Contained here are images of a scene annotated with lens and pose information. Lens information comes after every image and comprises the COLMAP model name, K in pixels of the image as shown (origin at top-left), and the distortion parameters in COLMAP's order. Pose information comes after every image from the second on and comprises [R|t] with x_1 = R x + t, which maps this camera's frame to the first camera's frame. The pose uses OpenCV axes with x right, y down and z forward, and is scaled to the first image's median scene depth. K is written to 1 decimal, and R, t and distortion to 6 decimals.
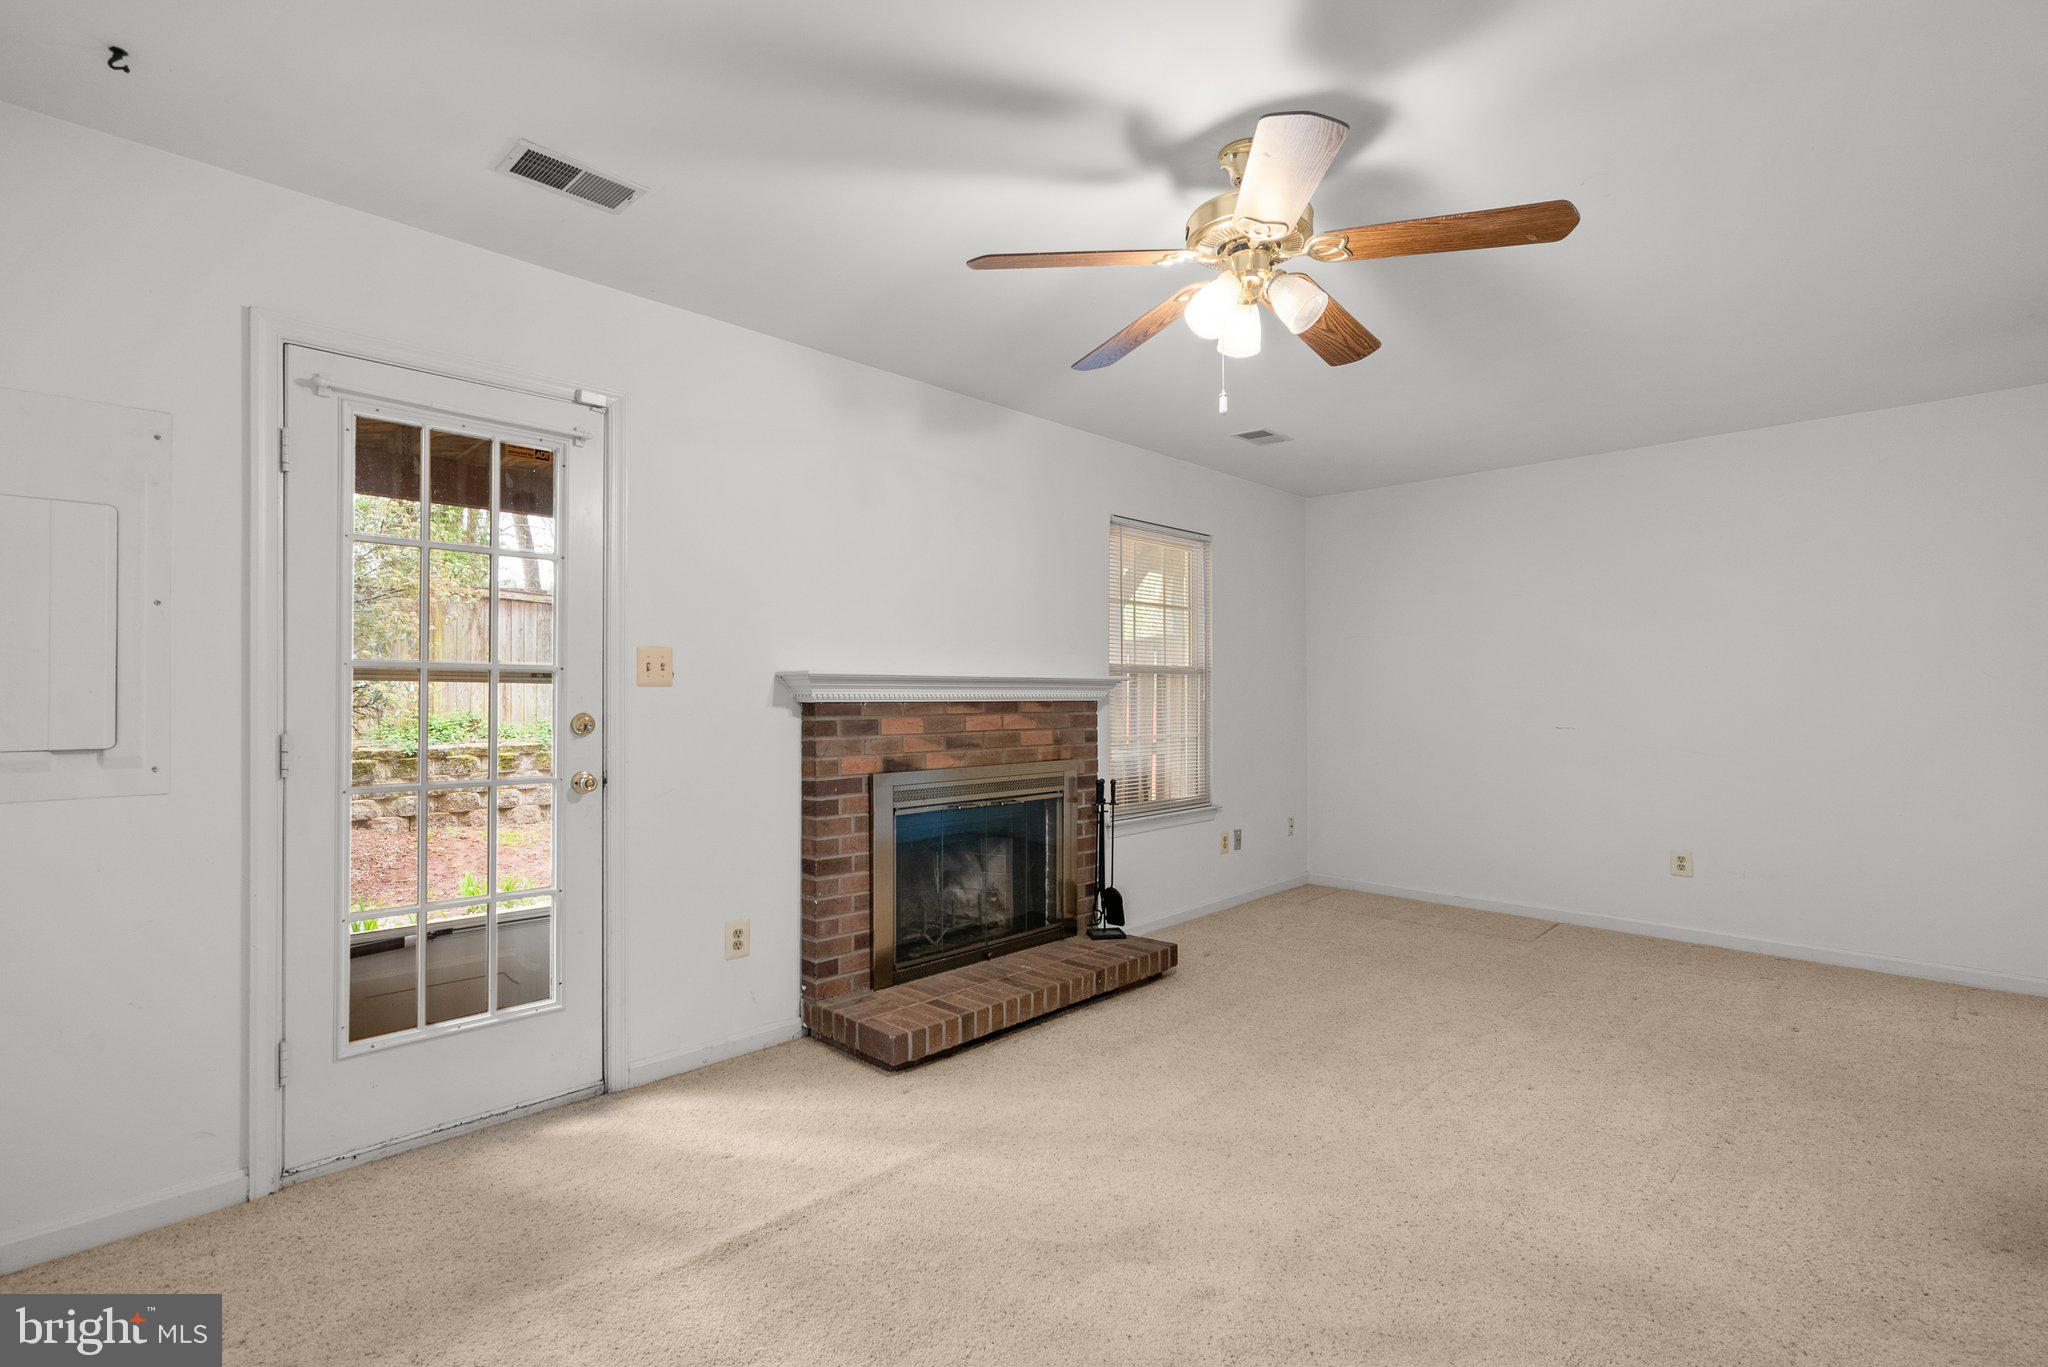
lens RADIAL K [[930.9, 0, 1027.1], [0, 930.9, 702.9], [0, 0, 1]] dist [-0.002281, 0.000495]
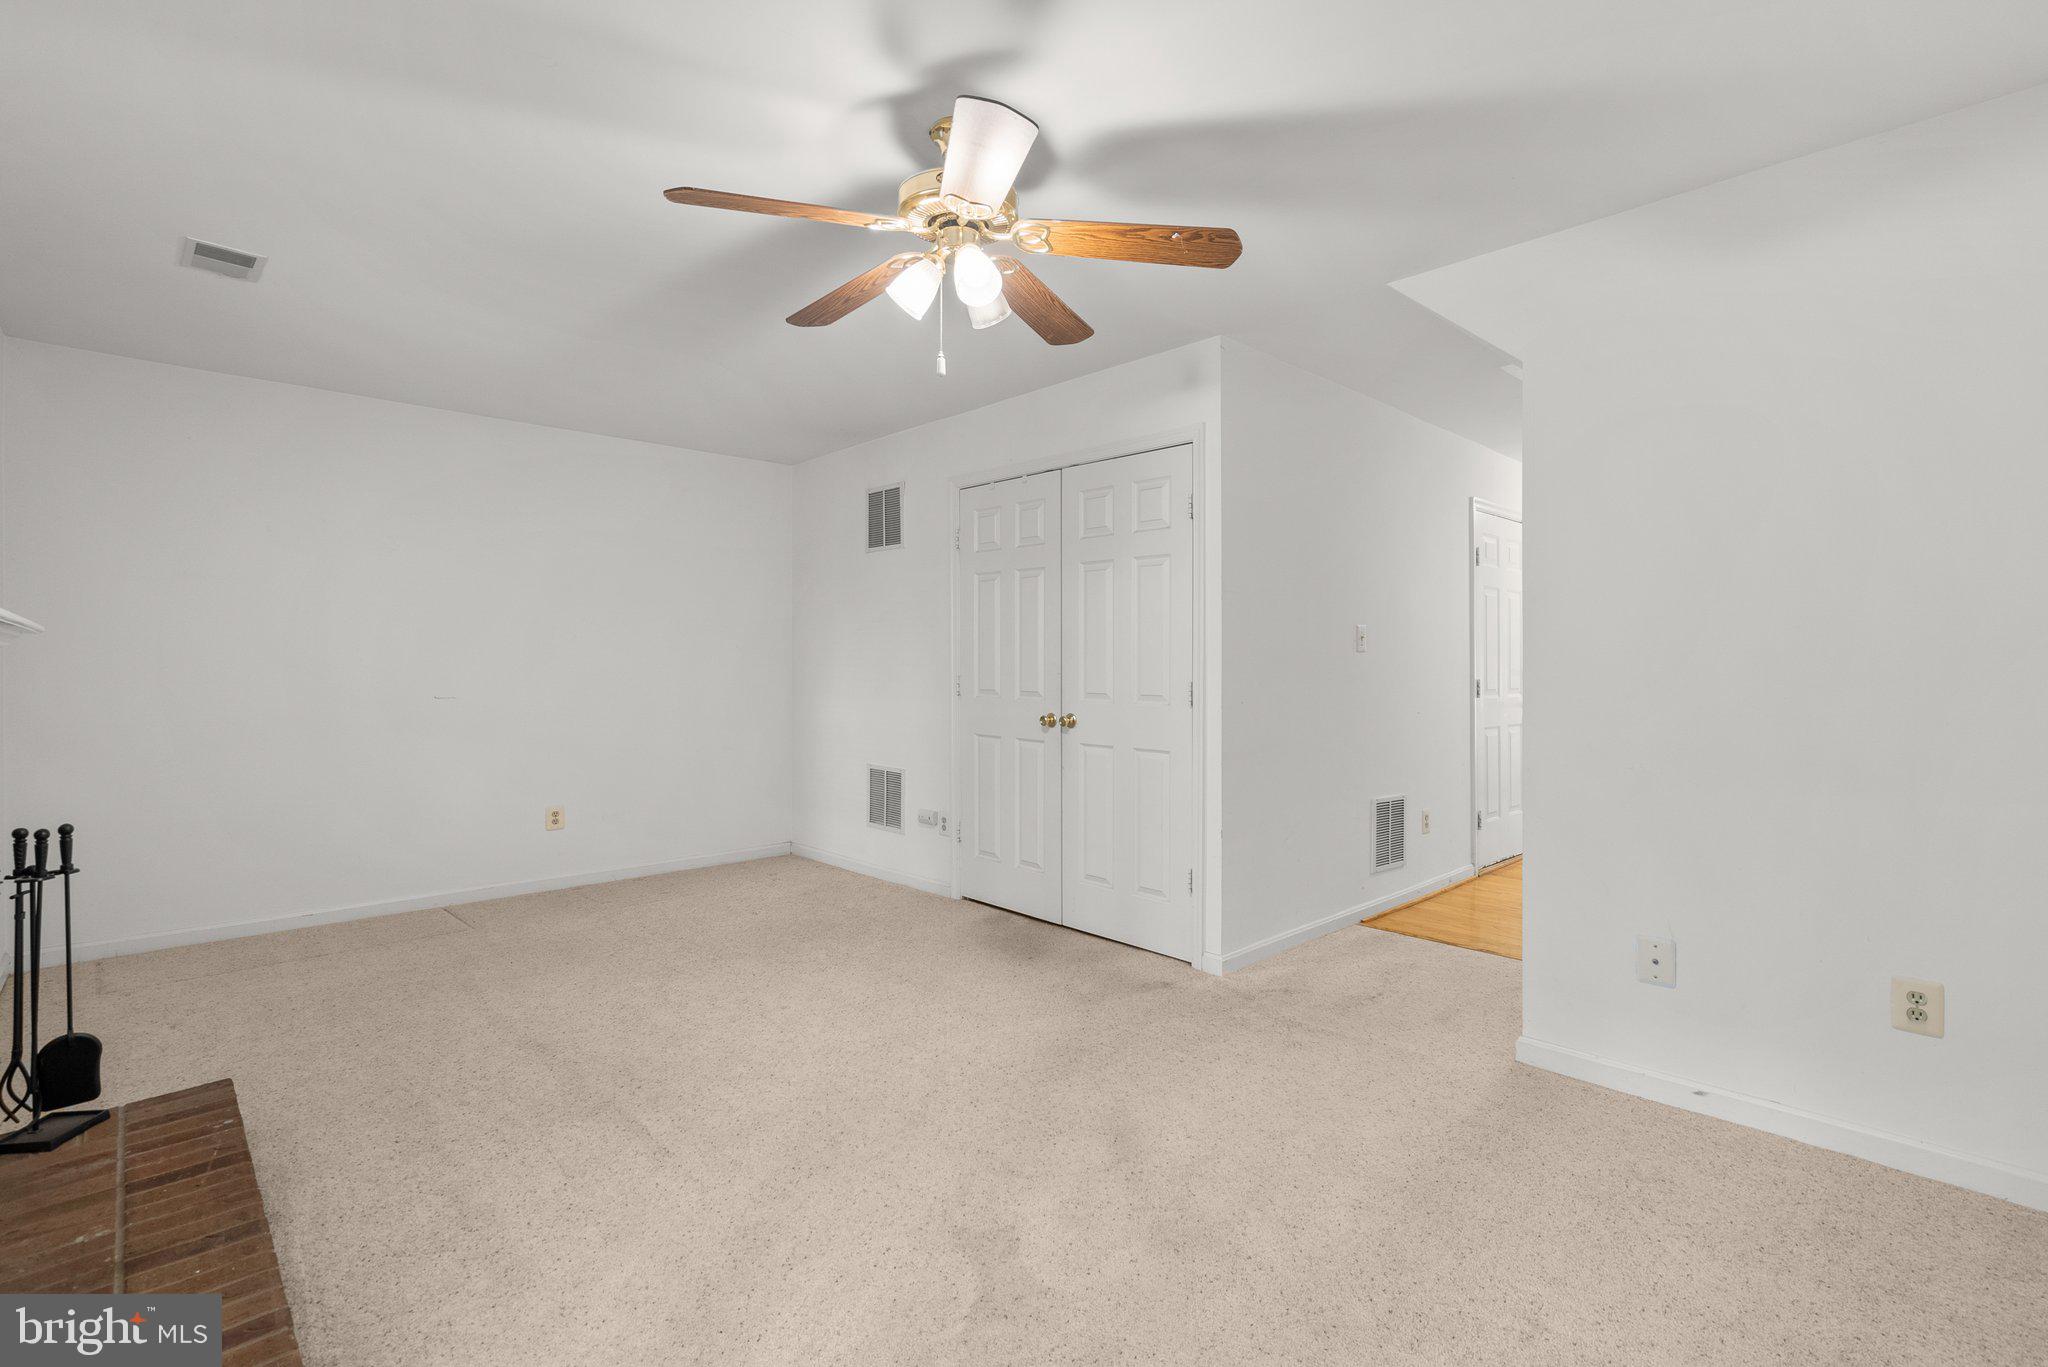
lens RADIAL K [[943.4, 0, 1024.0], [0, 943.4, 683.5], [0, 0, 1]] dist [-0.002651, 0.000014]
pose [[0.037150, -0.019945, 0.999111, -0.463128], [0.005203, 0.999791, 0.019765, -0.003573], [-0.999296, 0.004464, 0.037246, 0.516996]]
